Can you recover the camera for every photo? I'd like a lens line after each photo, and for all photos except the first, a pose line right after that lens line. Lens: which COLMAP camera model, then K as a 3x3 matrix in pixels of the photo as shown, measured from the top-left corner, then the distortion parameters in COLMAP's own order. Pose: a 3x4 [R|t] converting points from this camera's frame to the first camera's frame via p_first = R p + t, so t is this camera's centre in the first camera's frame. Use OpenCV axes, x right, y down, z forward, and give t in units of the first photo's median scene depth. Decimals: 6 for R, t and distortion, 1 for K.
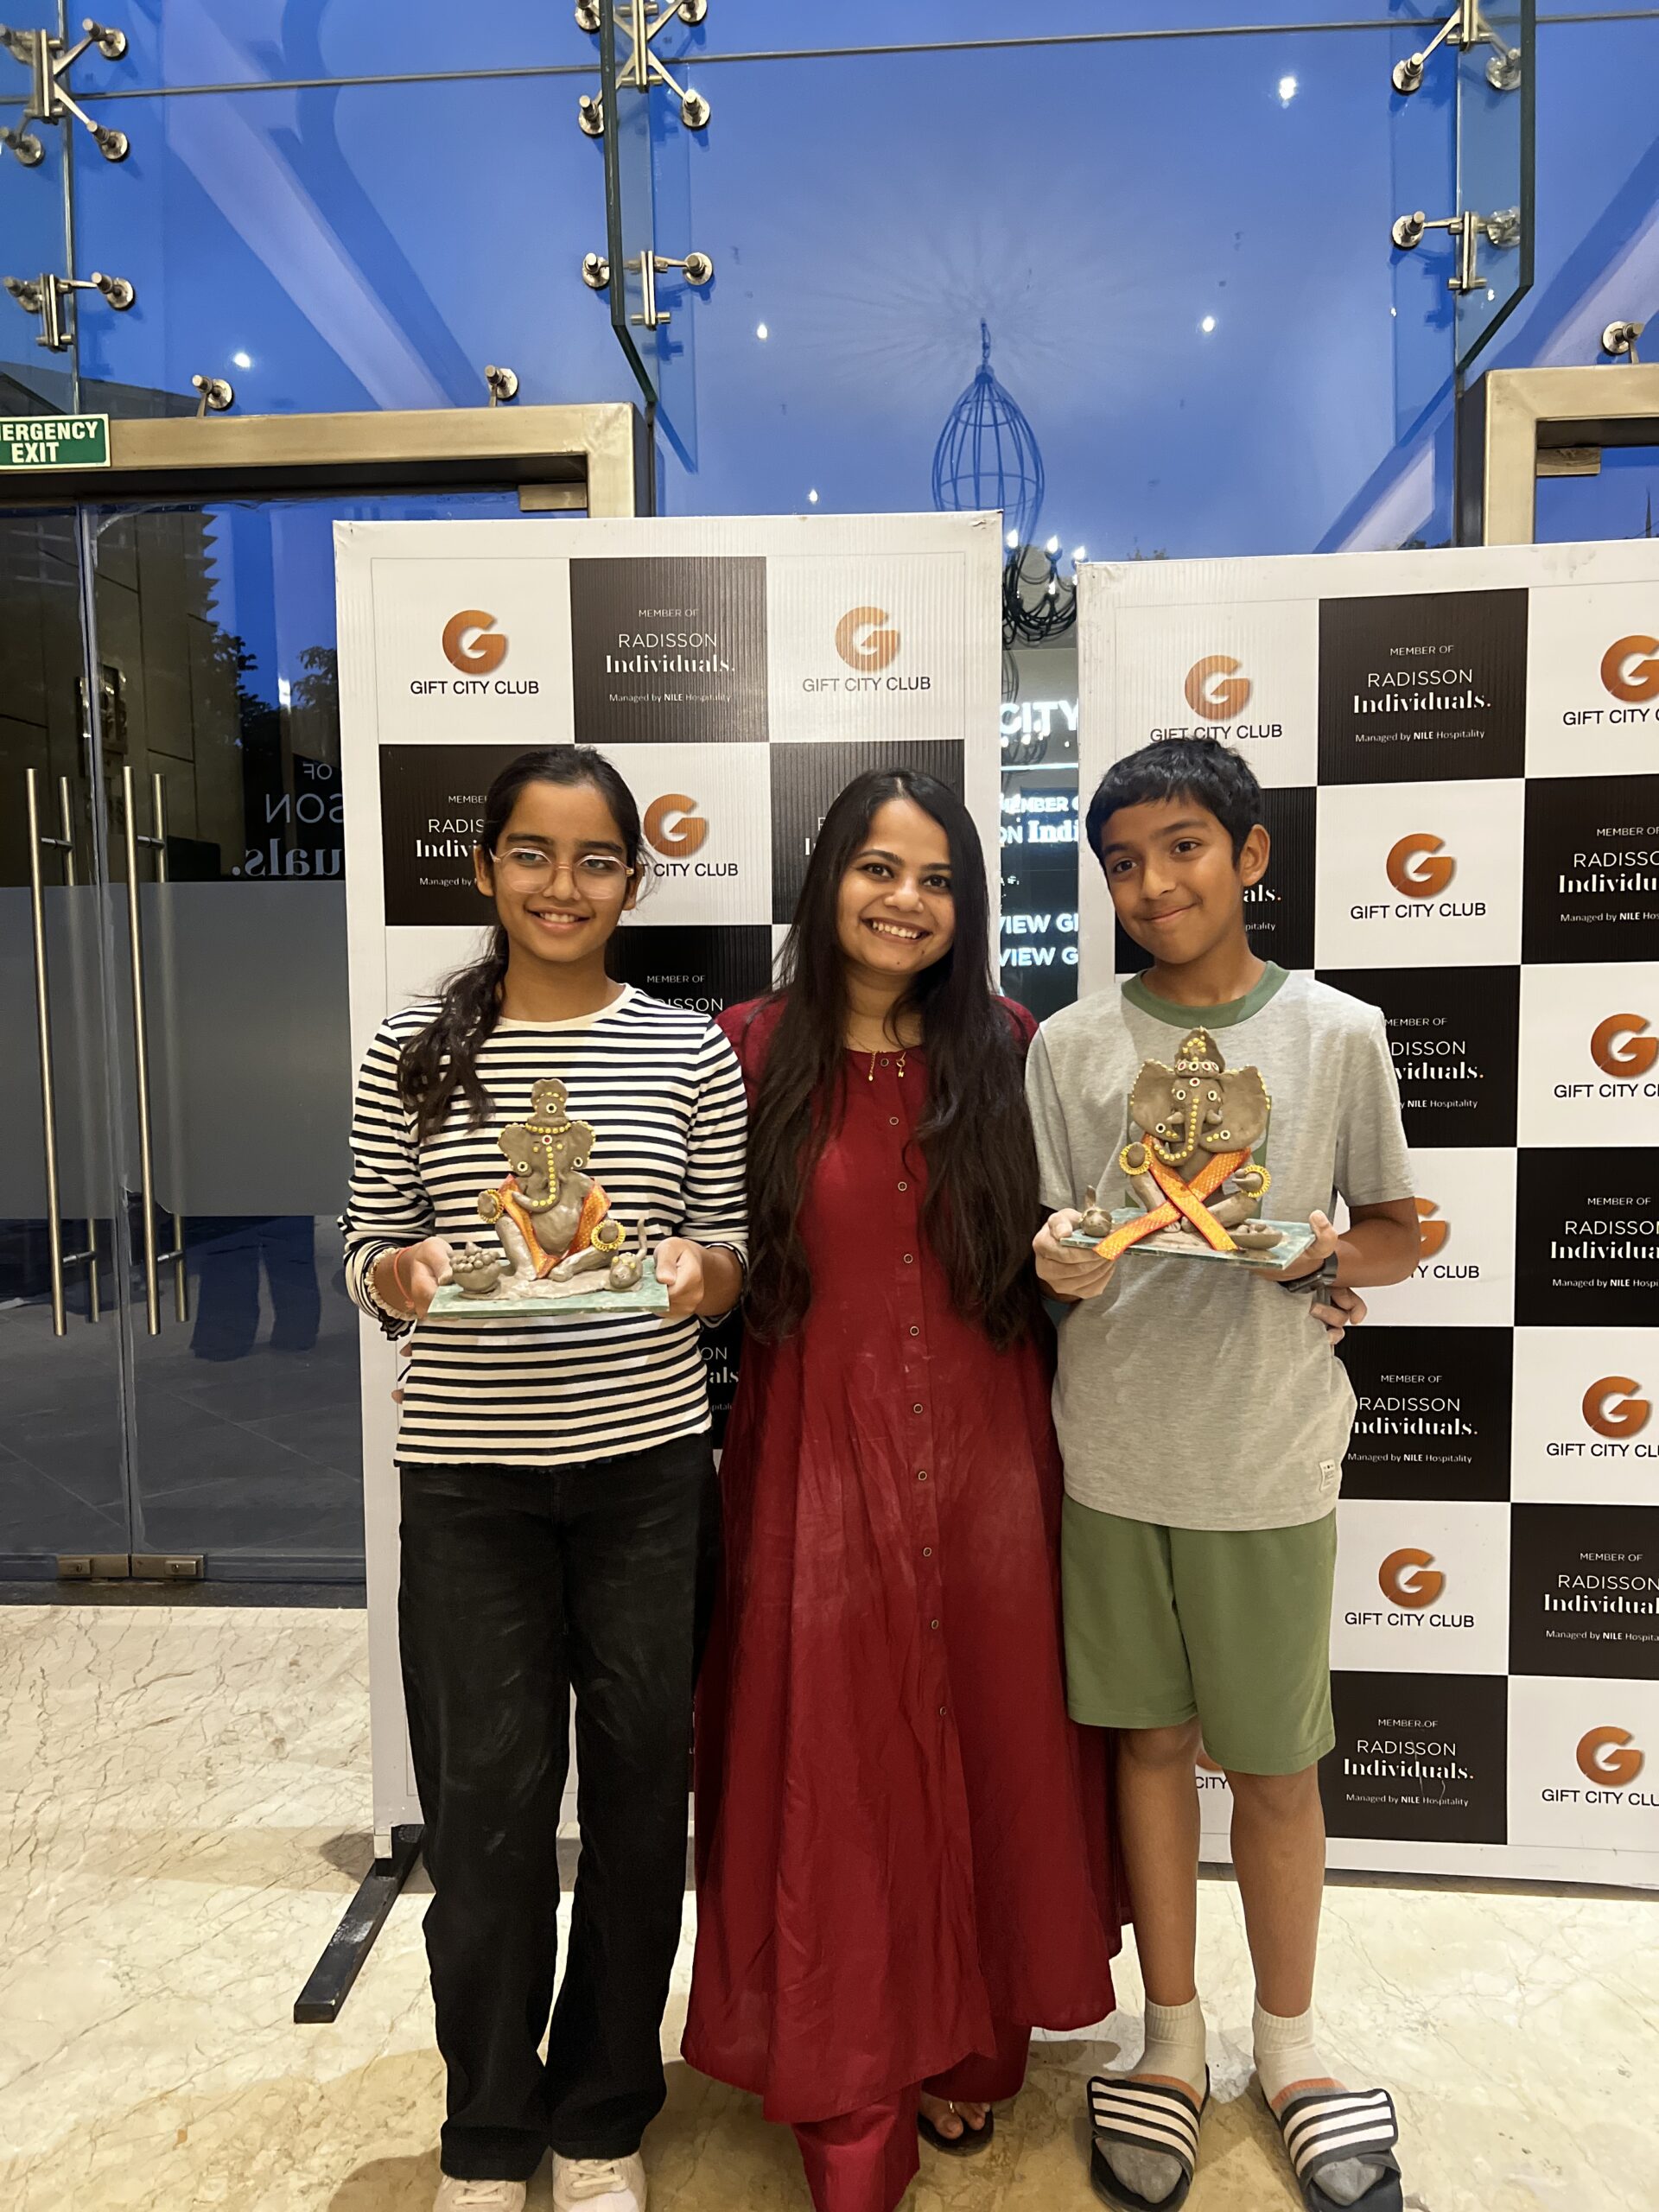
lens RADIAL K [[1678.5, 0, 833.6], [0, 1678.5, 1112.9], [0, 0, 1]] dist [-0.013334, -0.006925]
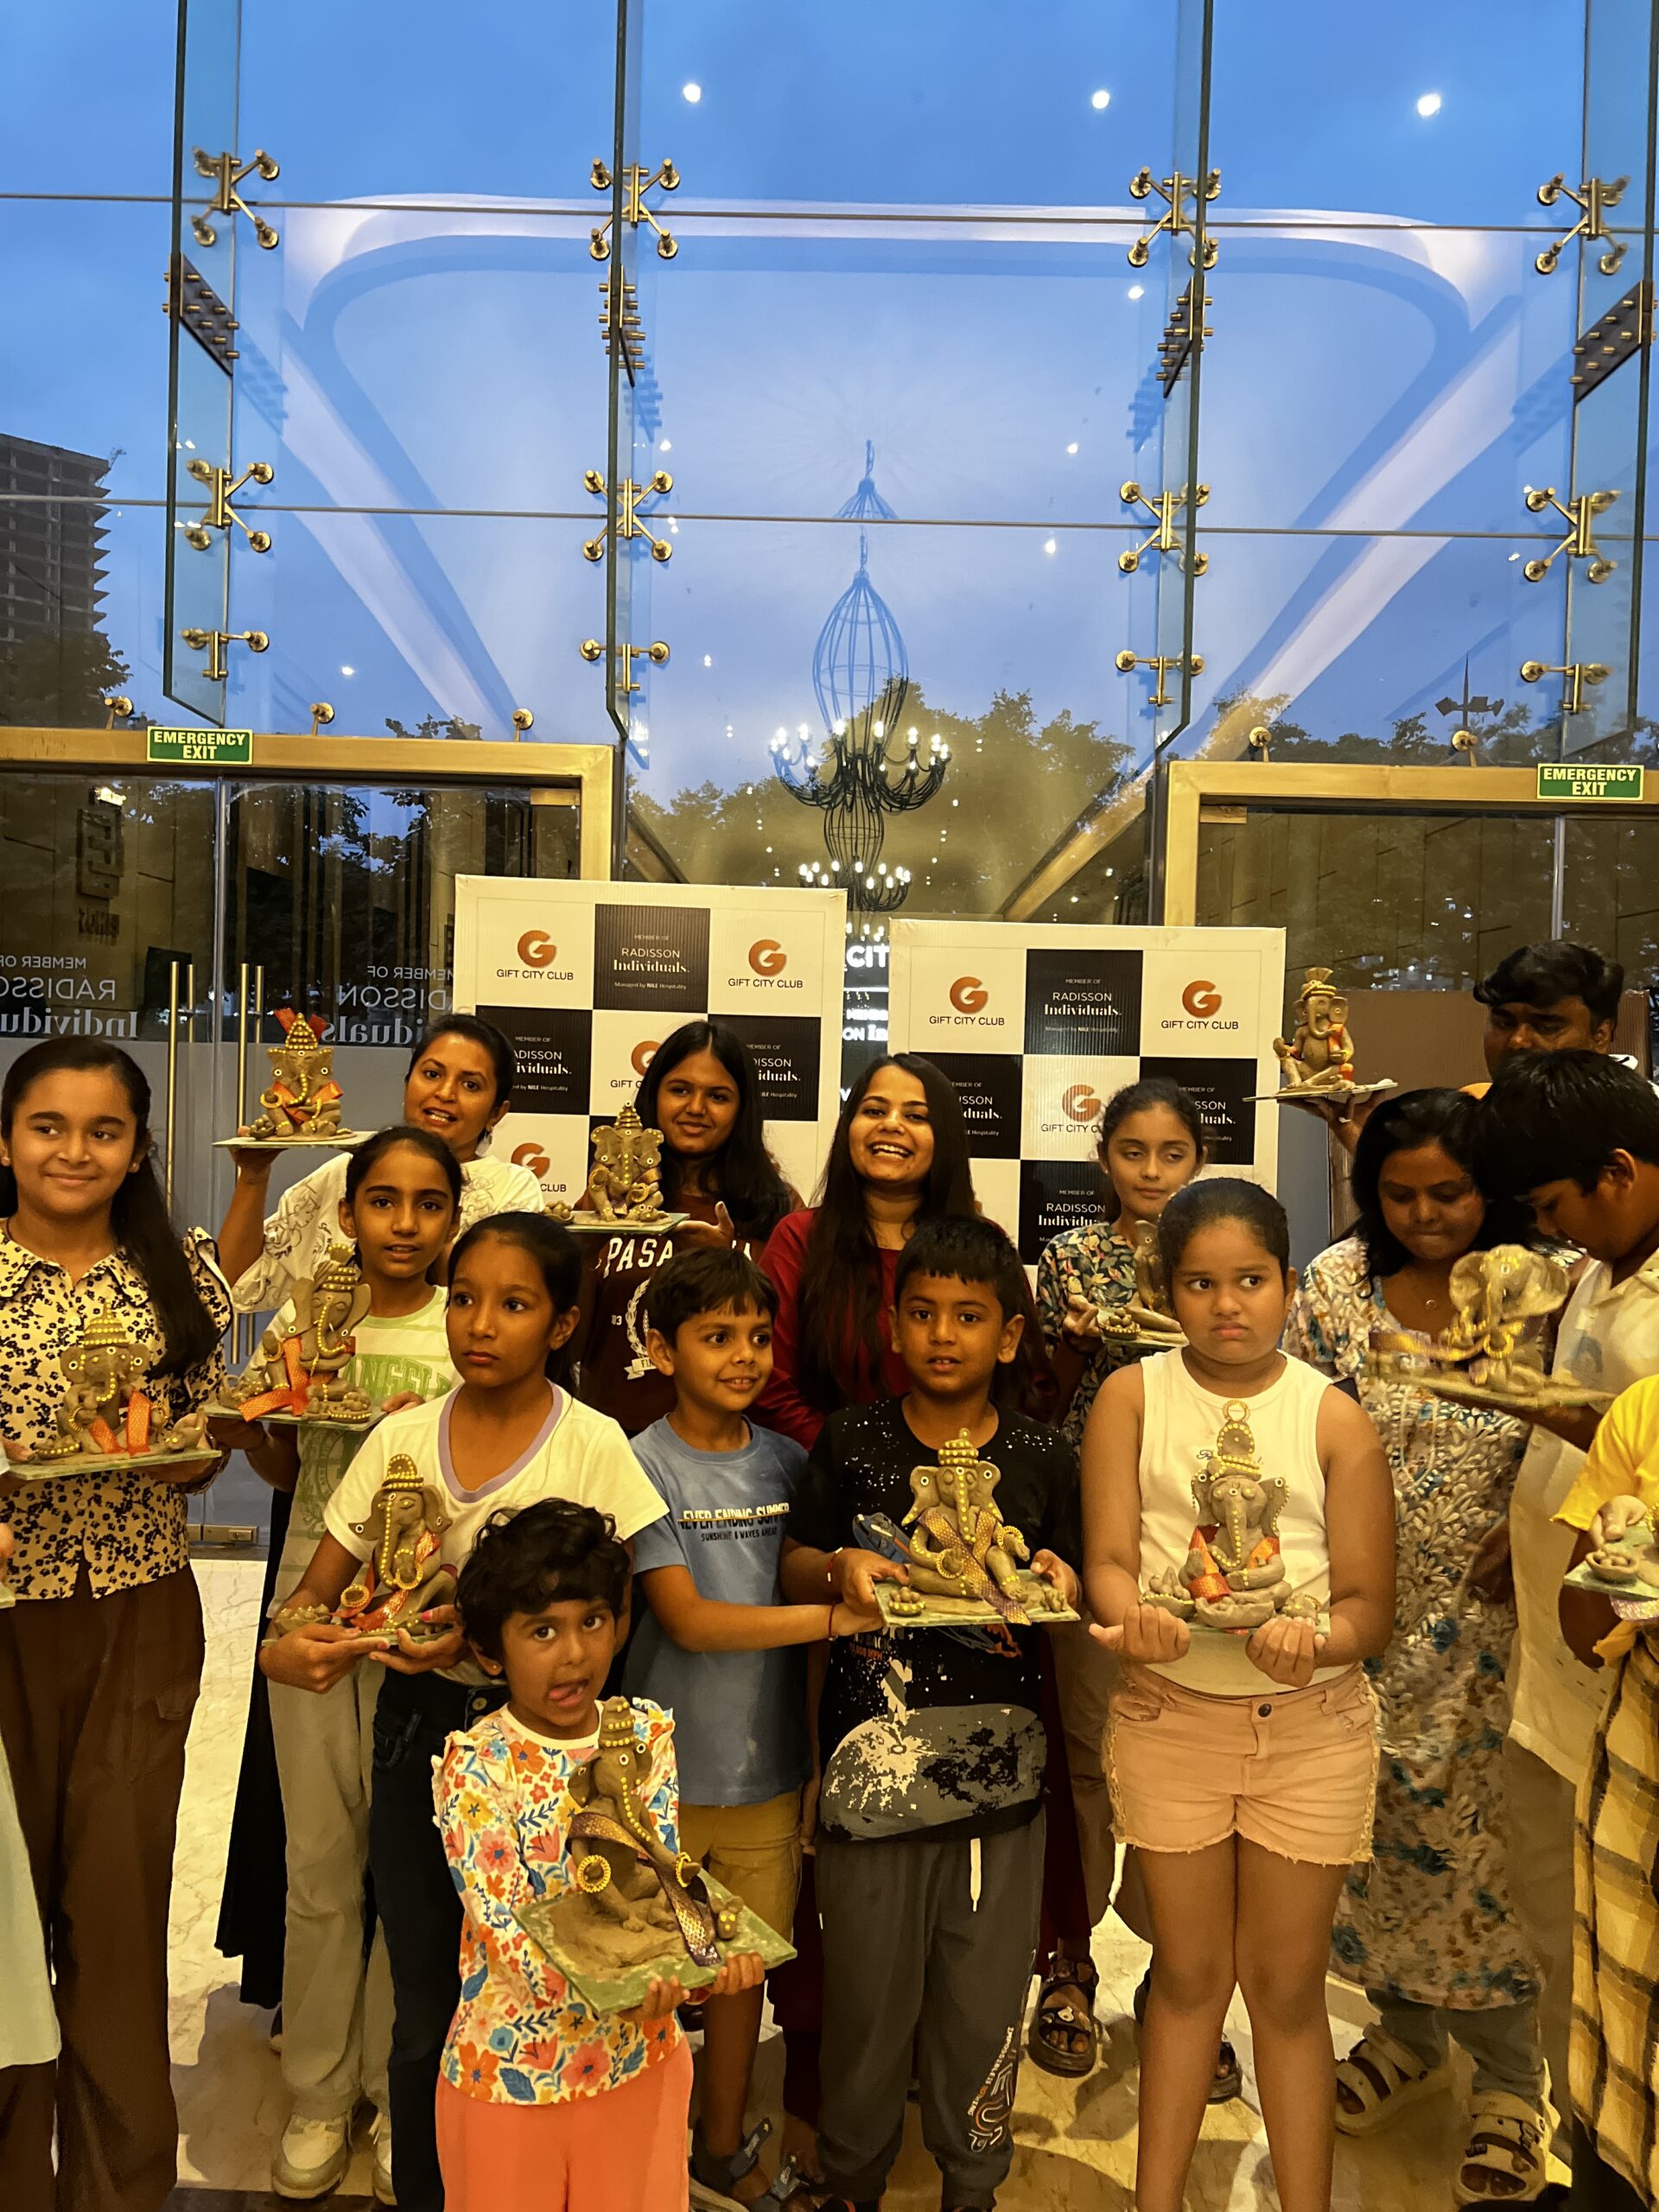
lens RADIAL K [[1678.5, 0, 822.8], [0, 1678.5, 1106.3], [0, 0, 1]] dist [-0.013334, -0.006925]
pose [[0.996450, 0.039471, 0.074355, -0.030052], [-0.035880, 0.998153, -0.049024, -0.032223], [-0.076153, 0.046182, 0.996026, -0.468484]]
